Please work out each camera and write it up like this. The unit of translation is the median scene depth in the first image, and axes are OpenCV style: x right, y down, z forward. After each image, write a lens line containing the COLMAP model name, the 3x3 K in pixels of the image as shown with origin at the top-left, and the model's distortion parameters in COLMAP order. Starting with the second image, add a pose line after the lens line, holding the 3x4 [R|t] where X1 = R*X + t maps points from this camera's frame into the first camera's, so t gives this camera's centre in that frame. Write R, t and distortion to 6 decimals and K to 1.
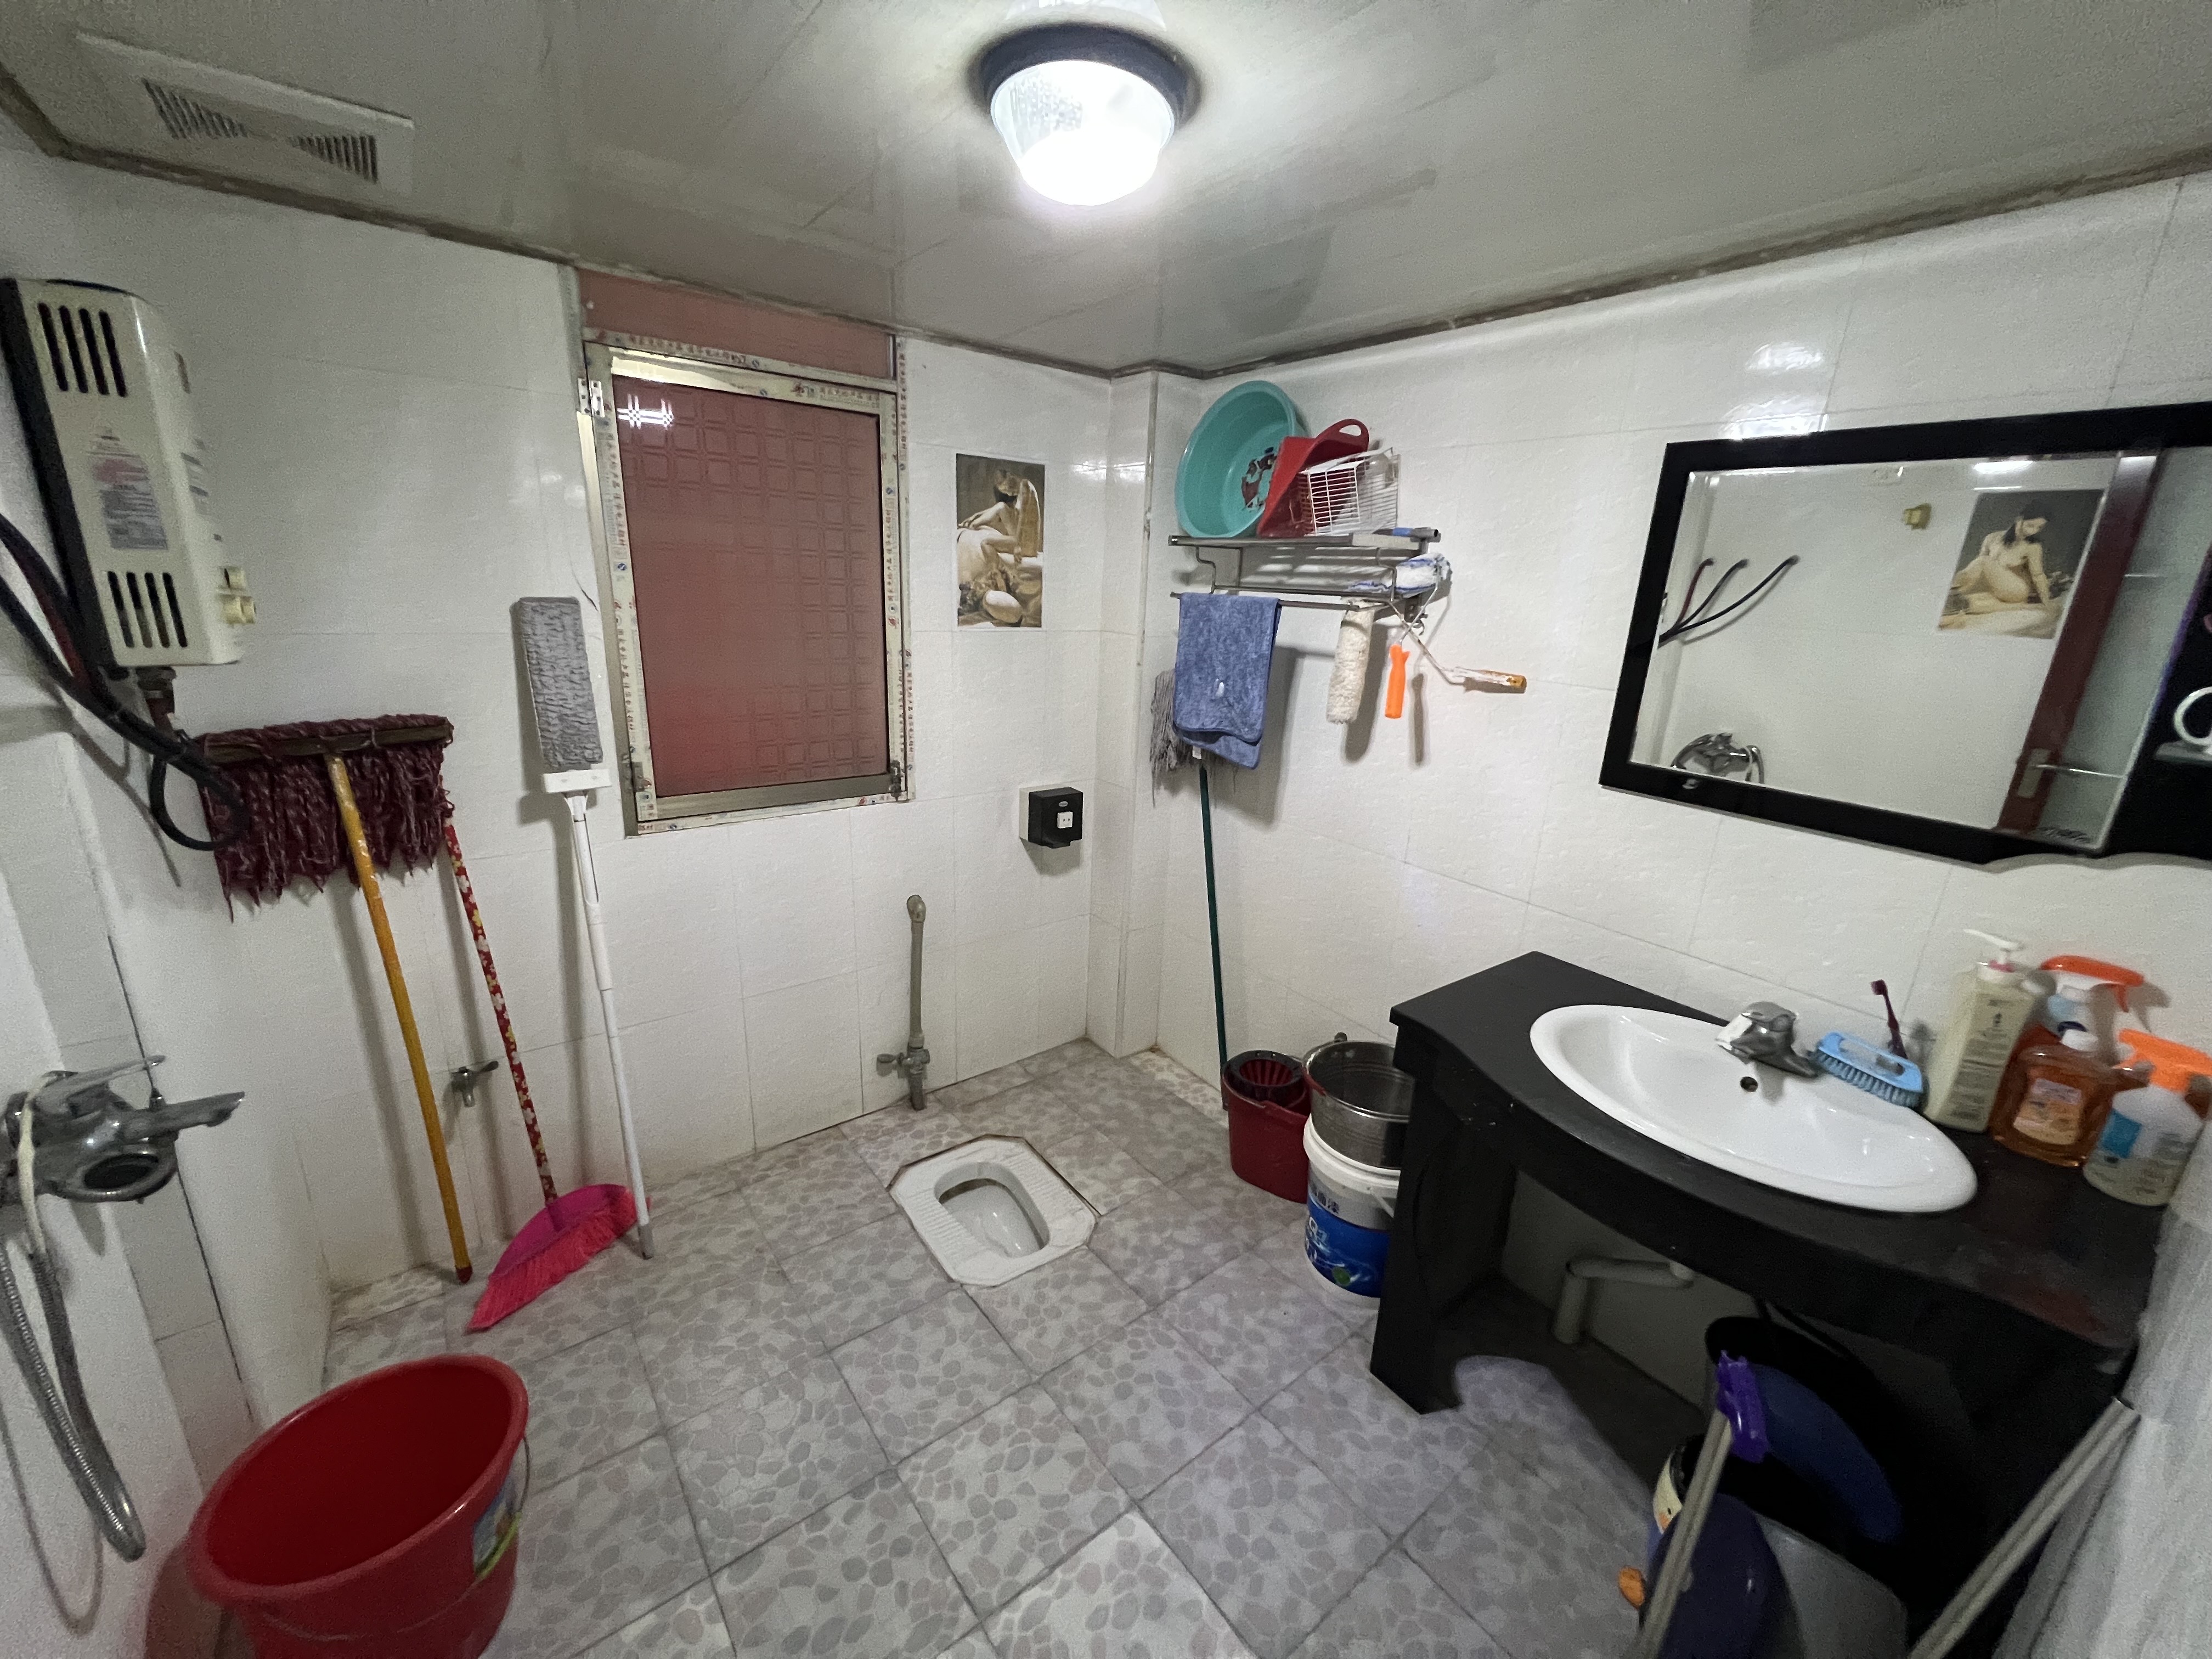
lens RADIAL K [[883.2, 0, 1103.8], [0, 883.2, 832.5], [0, 0, 1]] dist [-0.002006, 0.000378]
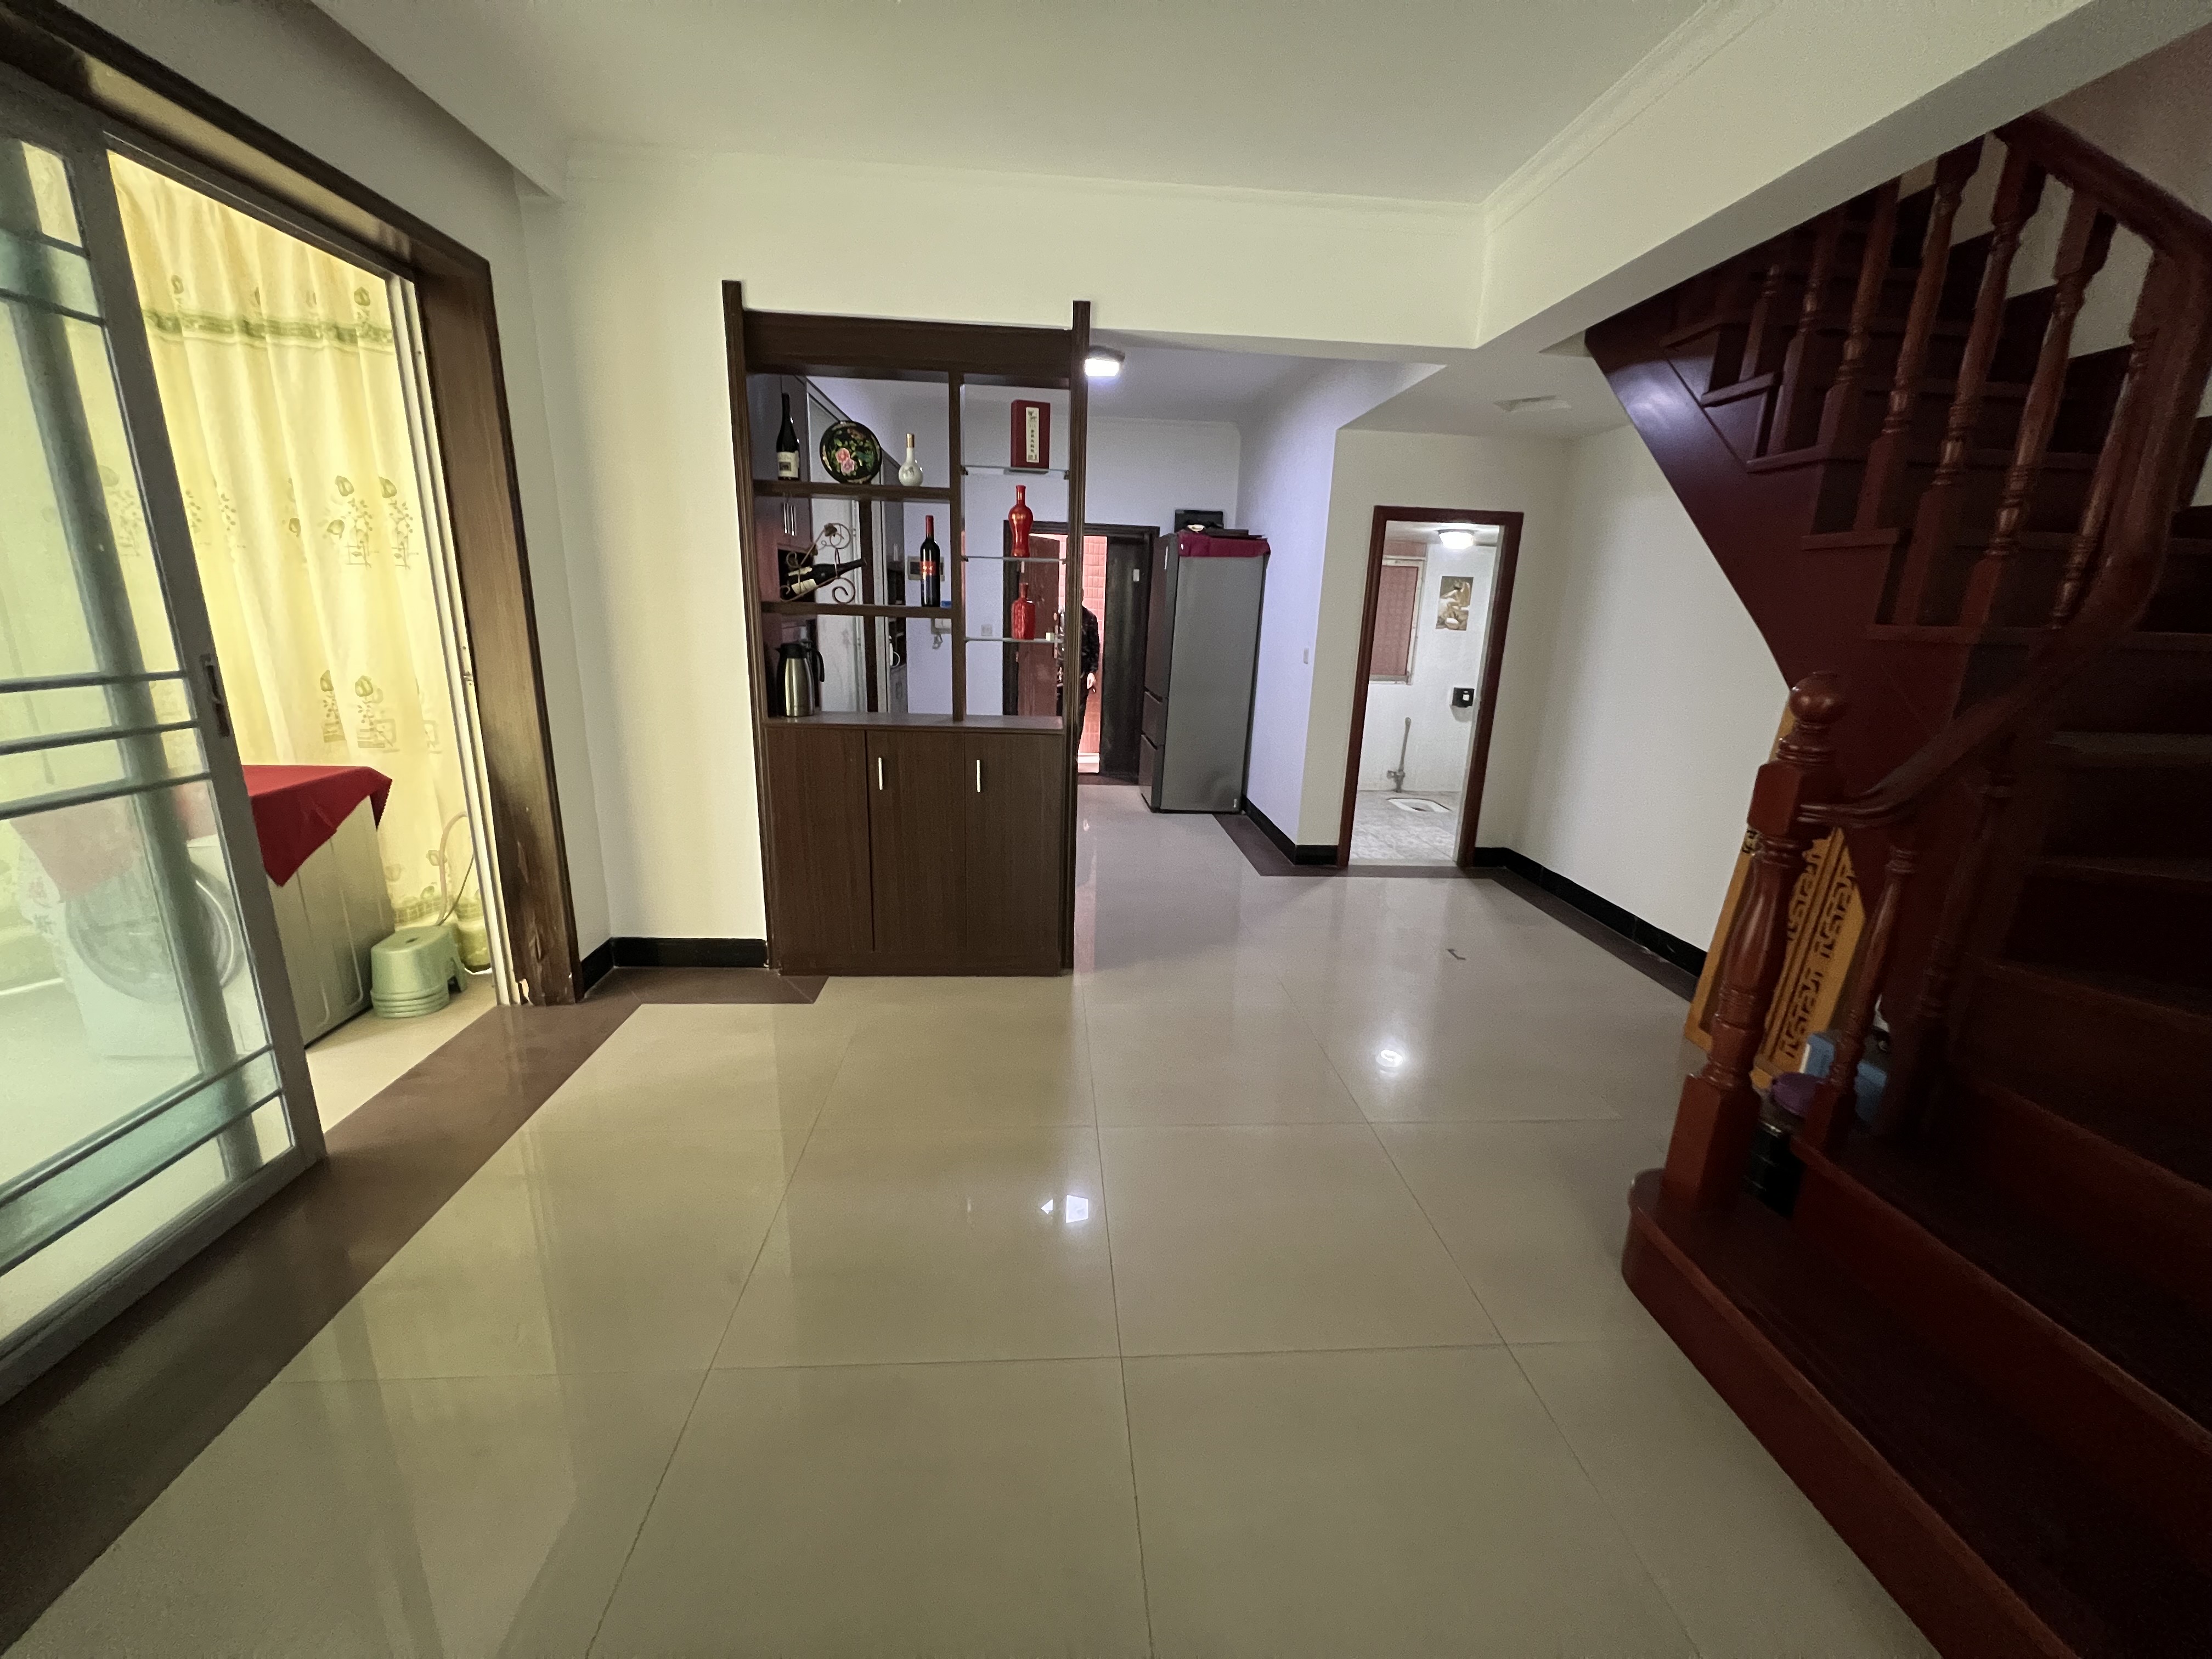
lens RADIAL K [[883.2, 0, 1103.8], [0, 883.2, 832.5], [0, 0, 1]] dist [-0.002006, 0.000378]
pose [[0.835772, 0.126424, -0.534324, 0.591561], [-0.150985, 0.988533, -0.002274, 0.636168], [0.527909, 0.082575, 0.845277, -2.118311]]
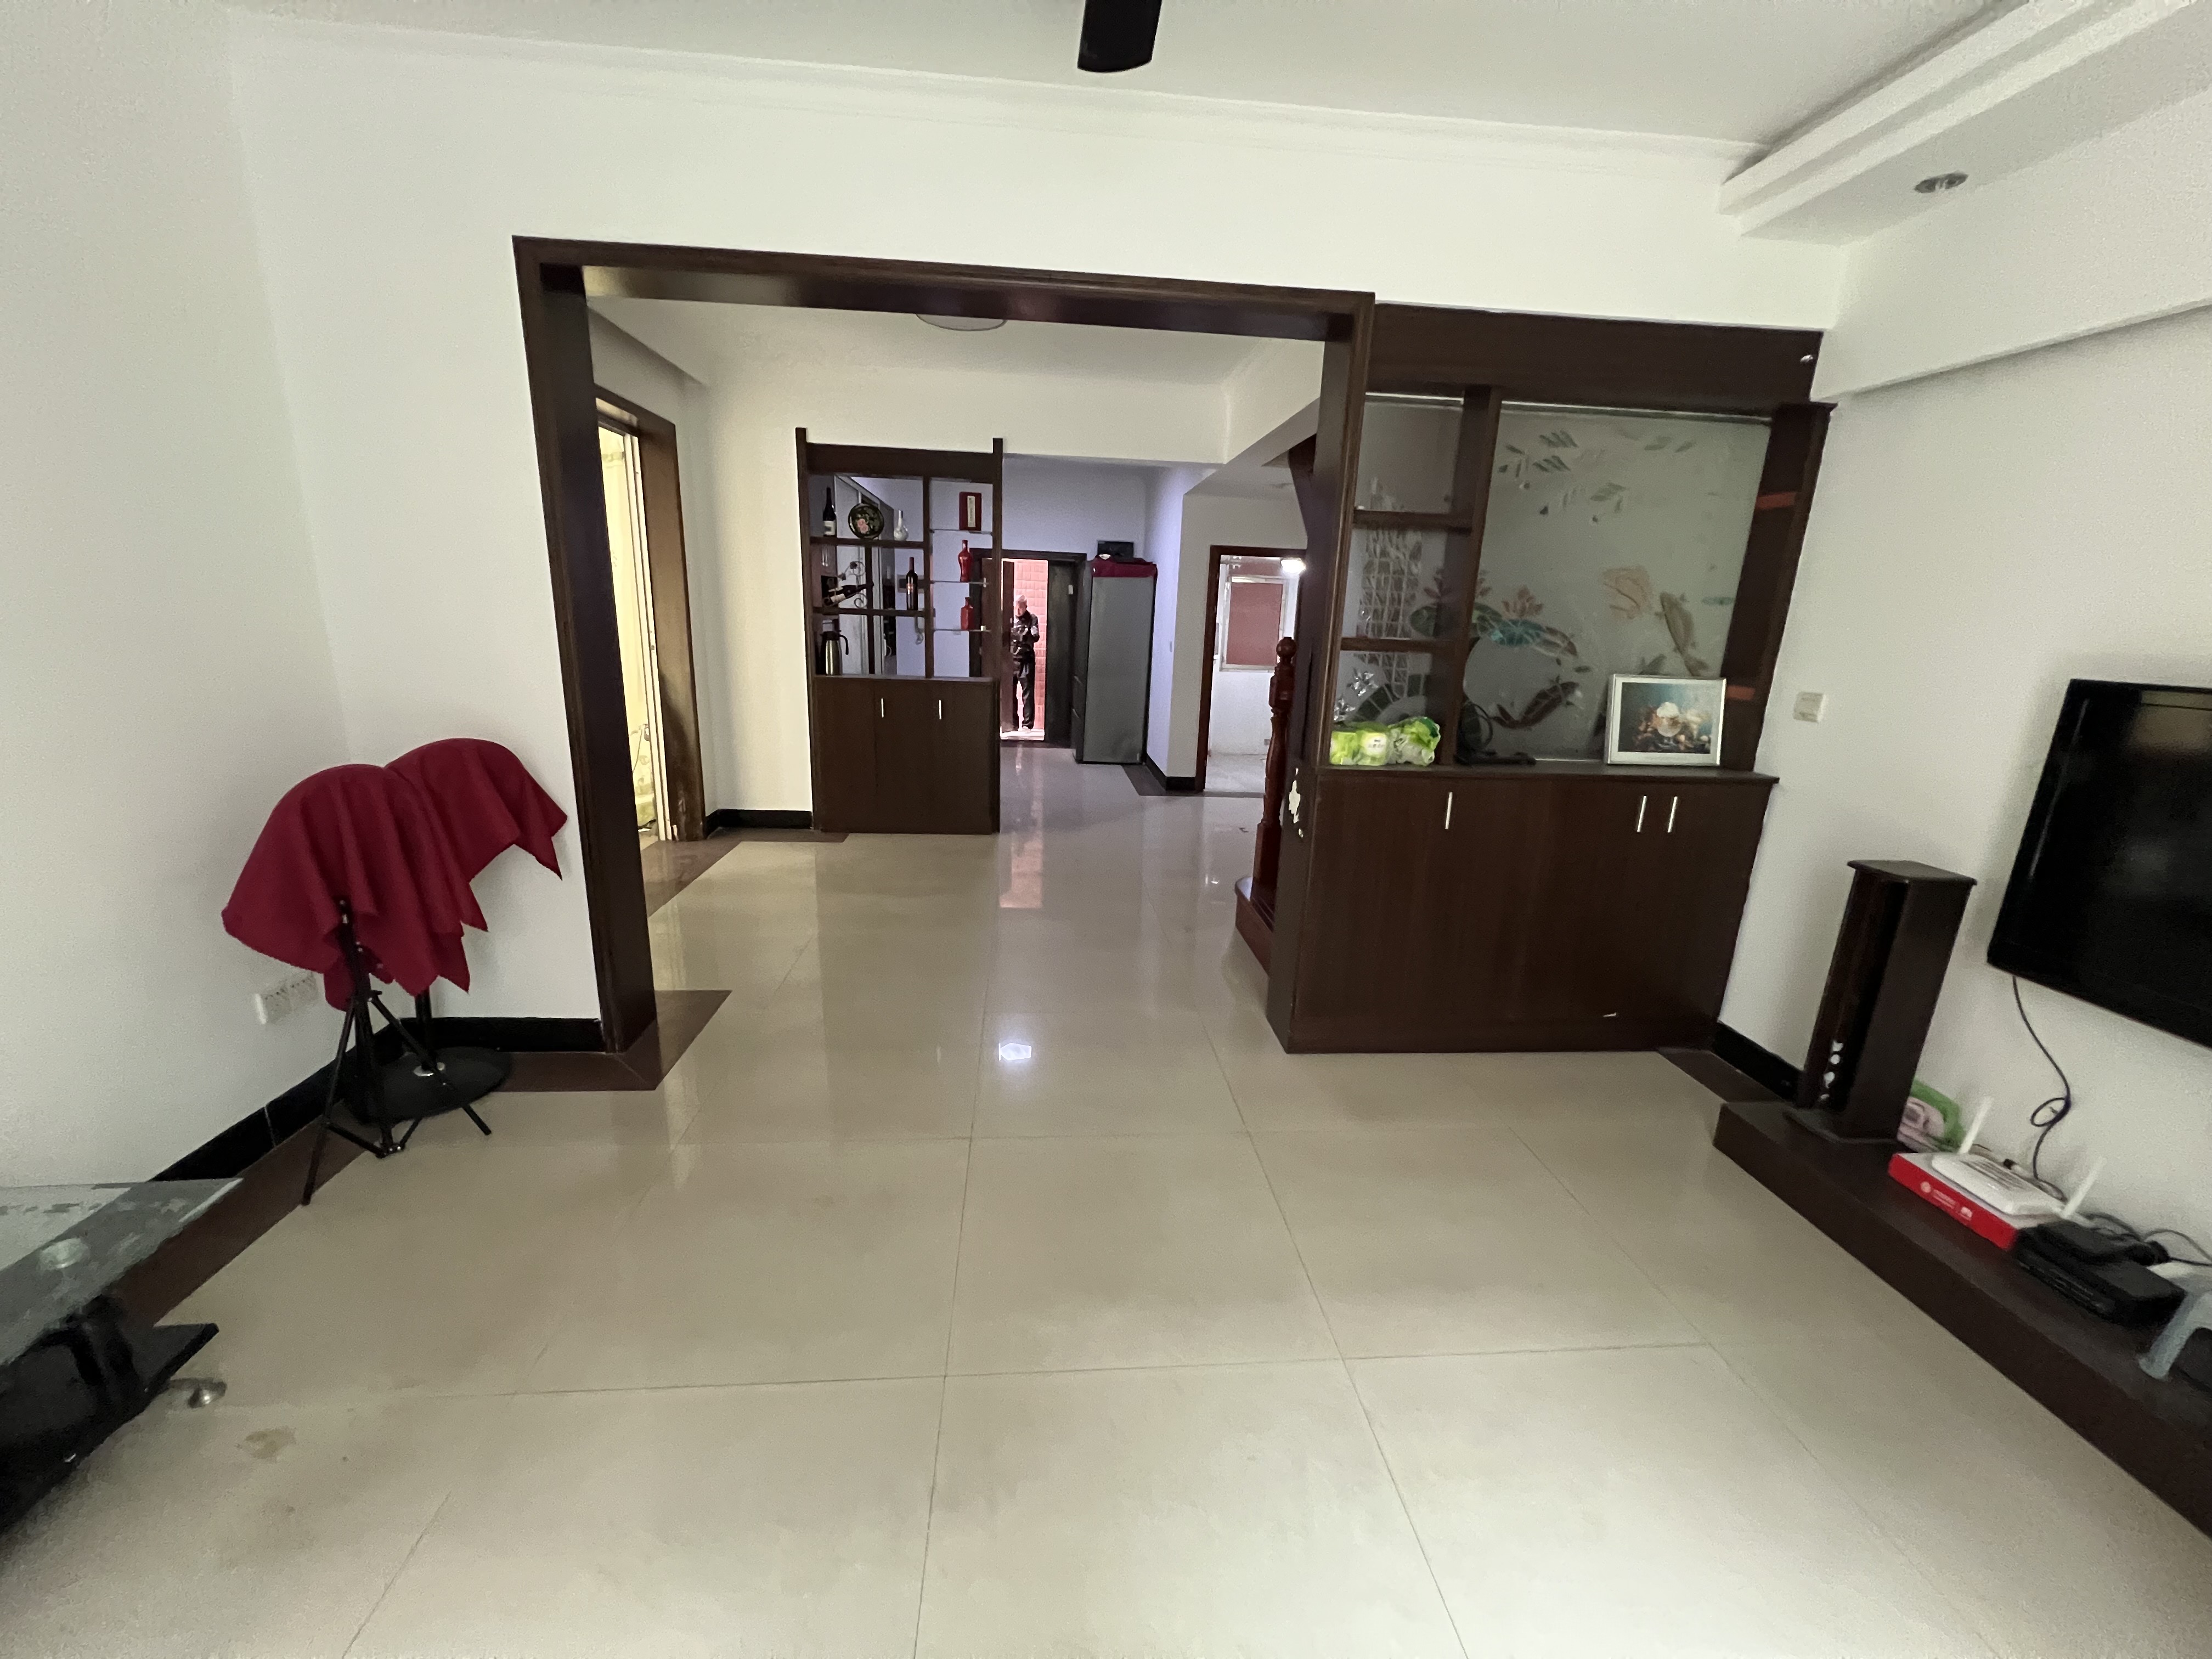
lens RADIAL K [[883.2, 0, 1103.8], [0, 883.2, 832.5], [0, 0, 1]] dist [-0.002006, 0.000378]
pose [[0.843817, 0.120387, -0.522953, 1.653386], [-0.150460, 0.988499, -0.015219, 0.977731], [0.515106, 0.091526, 0.852226, -3.134620]]
